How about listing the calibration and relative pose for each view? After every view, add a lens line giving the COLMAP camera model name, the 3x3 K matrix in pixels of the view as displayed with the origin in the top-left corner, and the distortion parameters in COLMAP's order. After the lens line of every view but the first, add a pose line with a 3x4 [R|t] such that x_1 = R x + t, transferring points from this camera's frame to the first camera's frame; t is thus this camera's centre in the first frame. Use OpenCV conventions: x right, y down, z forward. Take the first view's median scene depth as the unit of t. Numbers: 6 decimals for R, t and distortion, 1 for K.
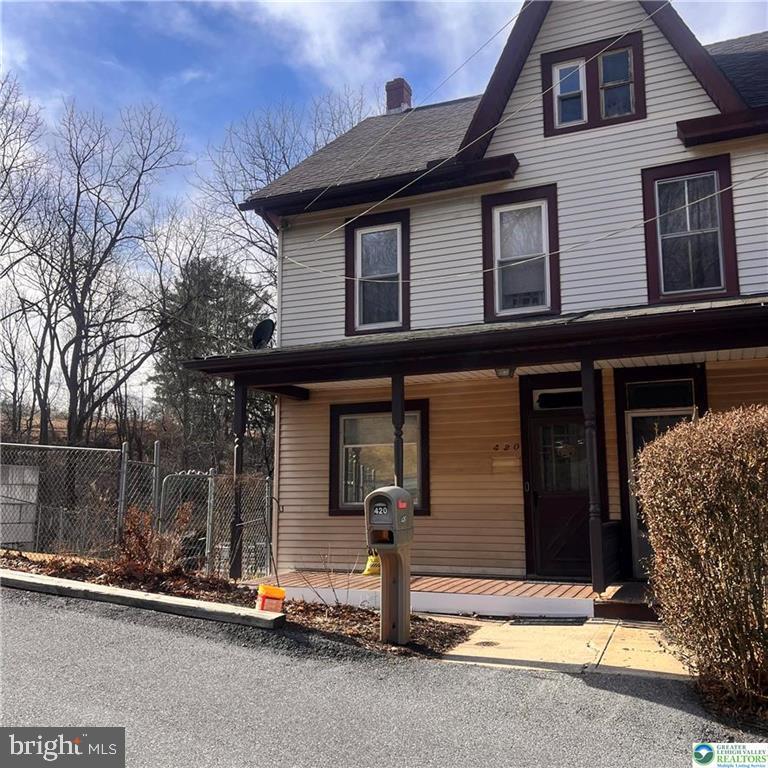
lens RADIAL K [[776.2, 0, 370.8], [0, 776.2, 386.5], [0, 0, 1]] dist [0.091767, -0.185040]
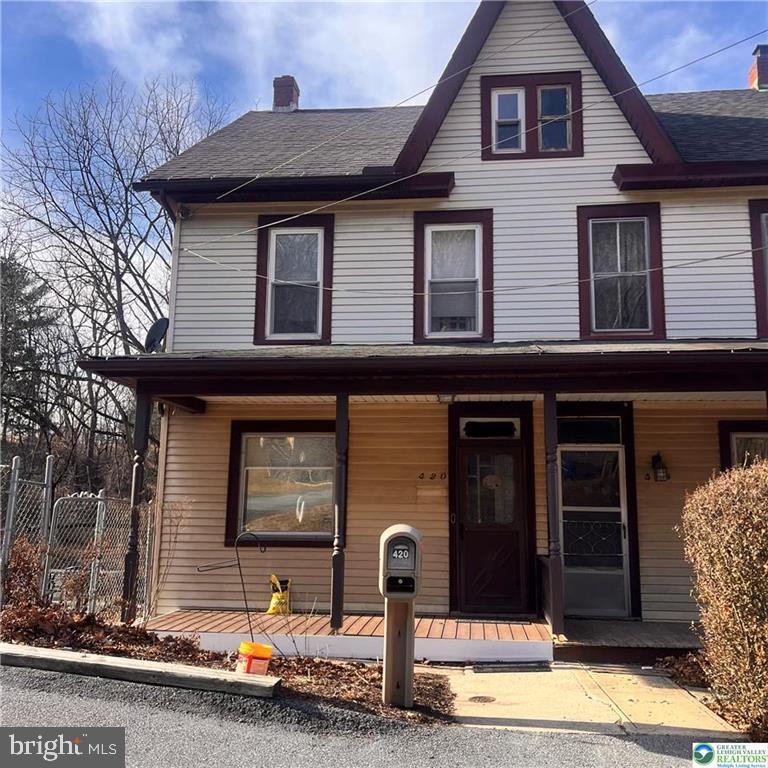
lens RADIAL K [[776.2, 0, 370.8], [0, 776.2, 386.5], [0, 0, 1]] dist [0.091767, -0.185040]
pose [[0.953606, 0.068026, 0.293272, -0.181641], [-0.062383, 0.997643, -0.028565, 0.000341], [-0.294524, 0.008944, 0.955602, 0.111956]]
